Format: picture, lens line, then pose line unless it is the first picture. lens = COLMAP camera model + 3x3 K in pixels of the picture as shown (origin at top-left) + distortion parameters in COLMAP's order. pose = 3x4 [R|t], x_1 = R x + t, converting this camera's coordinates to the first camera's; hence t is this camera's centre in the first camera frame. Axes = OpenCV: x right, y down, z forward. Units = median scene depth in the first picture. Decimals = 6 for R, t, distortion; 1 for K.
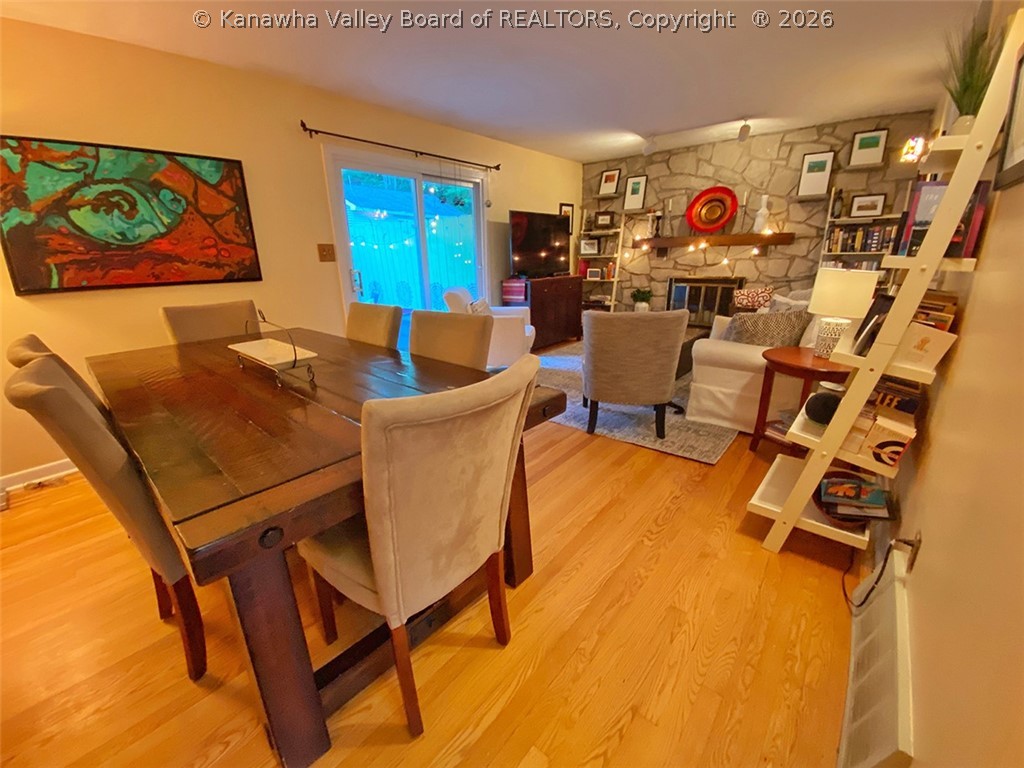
lens RADIAL K [[420.5, 0, 510.2], [0, 420.5, 384.8], [0, 0, 1]] dist [-0.019214, -0.000543]
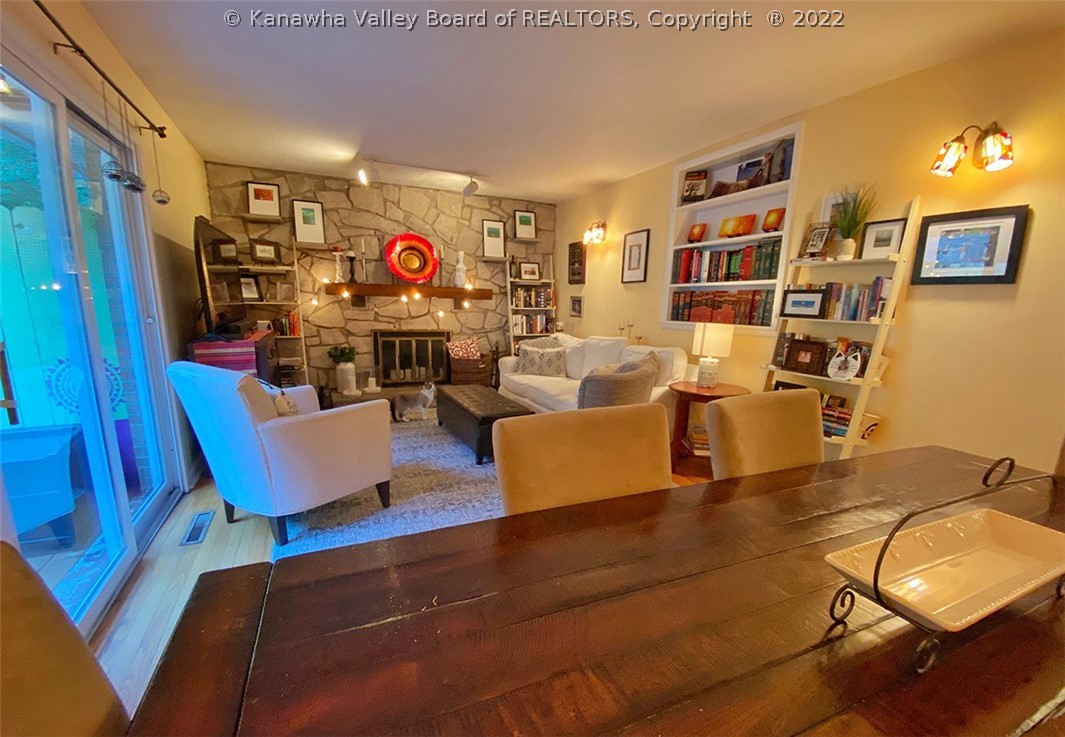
lens RADIAL K [[473.1, 0, 522.5], [0, 473.1, 414.6], [0, 0, 1]] dist [-0.000007, -0.000241]
pose [[0.425990, -0.172680, 0.888096, -0.406287], [0.232632, 0.969518, 0.076925, -0.107780], [-0.874308, 0.173831, 0.453175, 0.373143]]
